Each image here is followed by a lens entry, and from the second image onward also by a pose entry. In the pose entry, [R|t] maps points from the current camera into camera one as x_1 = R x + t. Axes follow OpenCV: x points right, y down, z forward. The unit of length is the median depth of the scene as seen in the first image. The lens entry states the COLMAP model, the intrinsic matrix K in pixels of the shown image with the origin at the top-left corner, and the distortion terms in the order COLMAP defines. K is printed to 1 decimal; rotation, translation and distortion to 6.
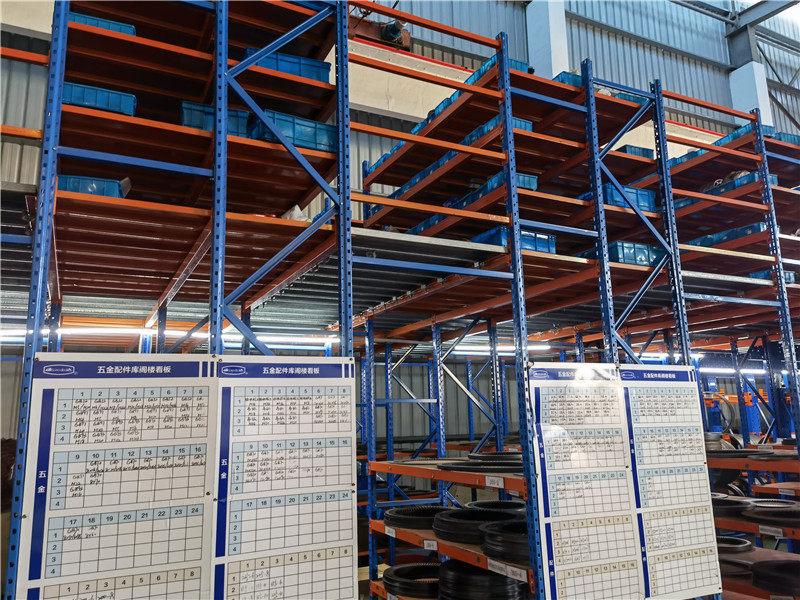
lens RADIAL K [[624.0, 0, 403.6], [0, 624.0, 303.5], [0, 0, 1]] dist [0.104005, -0.003822]
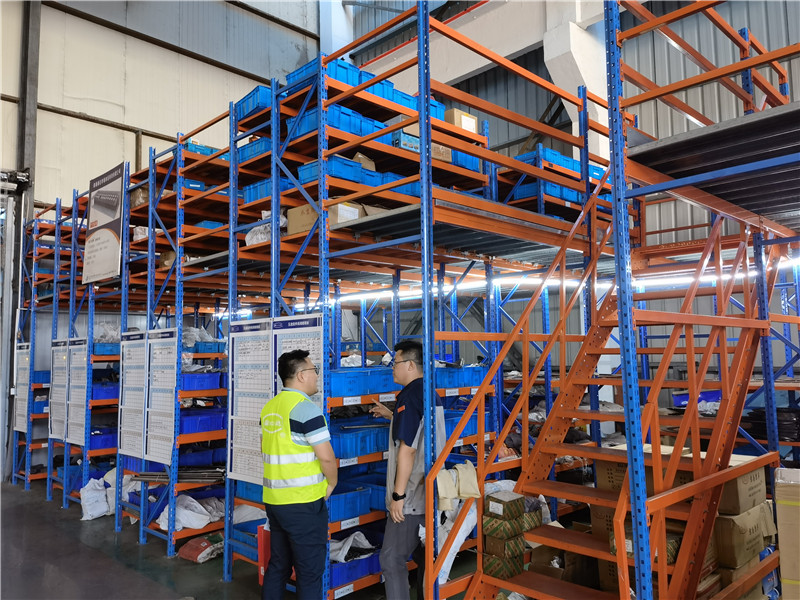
lens RADIAL K [[624.0, 0, 399.2], [0, 624.0, 295.2], [0, 0, 1]] dist [0.104005, -0.003822]
pose [[0.303721, -0.070469, -0.950151, 1.777893], [0.186740, 0.982321, -0.013162, 0.120760], [0.934281, -0.173434, 0.311511, 0.869997]]
